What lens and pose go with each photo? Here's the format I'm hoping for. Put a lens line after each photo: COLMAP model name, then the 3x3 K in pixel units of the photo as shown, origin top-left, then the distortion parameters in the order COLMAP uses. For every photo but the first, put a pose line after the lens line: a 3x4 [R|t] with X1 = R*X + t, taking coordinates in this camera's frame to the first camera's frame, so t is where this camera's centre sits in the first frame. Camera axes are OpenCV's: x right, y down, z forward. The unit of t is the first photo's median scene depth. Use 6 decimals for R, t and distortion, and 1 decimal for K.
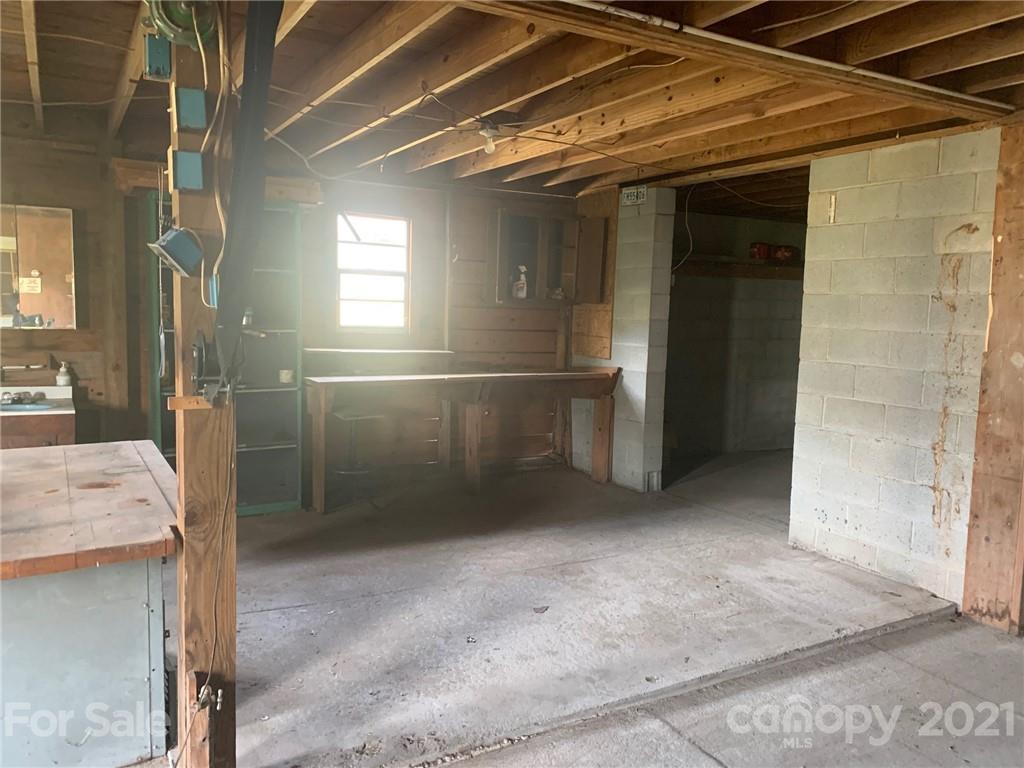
lens RADIAL K [[777.9, 0, 509.9], [0, 777.9, 370.2], [0, 0, 1]] dist [0.000049, 0.000416]
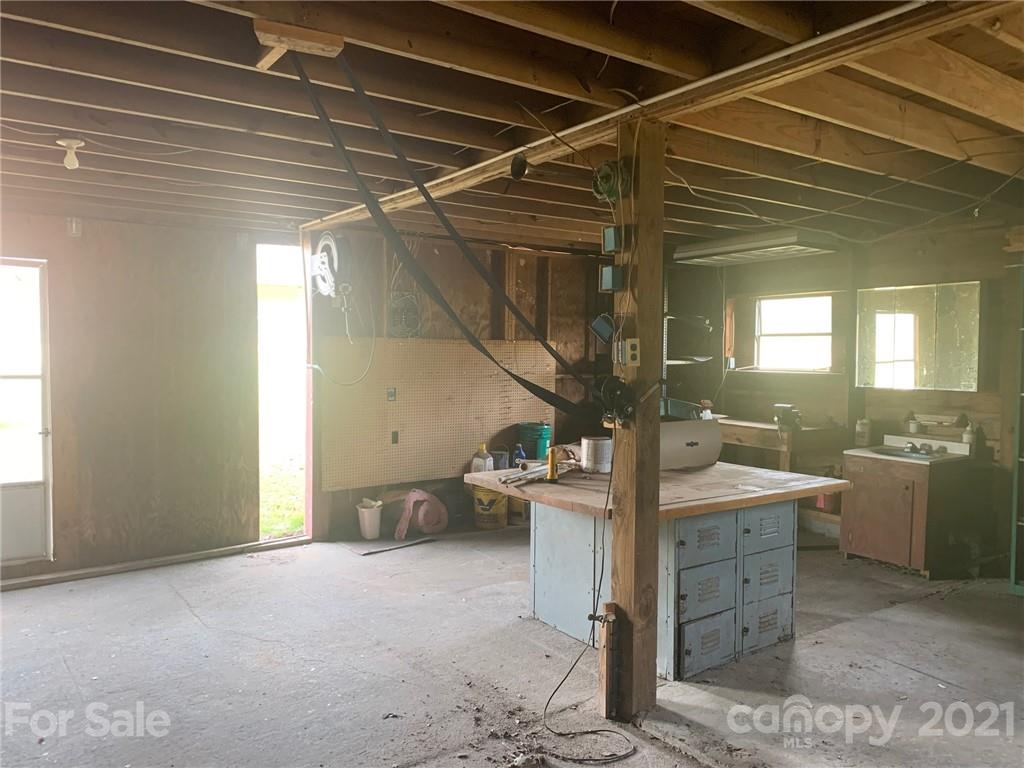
lens RADIAL K [[788.3, 0, 532.0], [0, 788.3, 384.8], [0, 0, 1]] dist [0.076916, -0.081997]
pose [[0.114135, 0.016372, -0.993330, 0.572543], [-0.090632, 0.995866, 0.006000, -0.015478], [0.989323, 0.089343, 0.115147, 0.322637]]
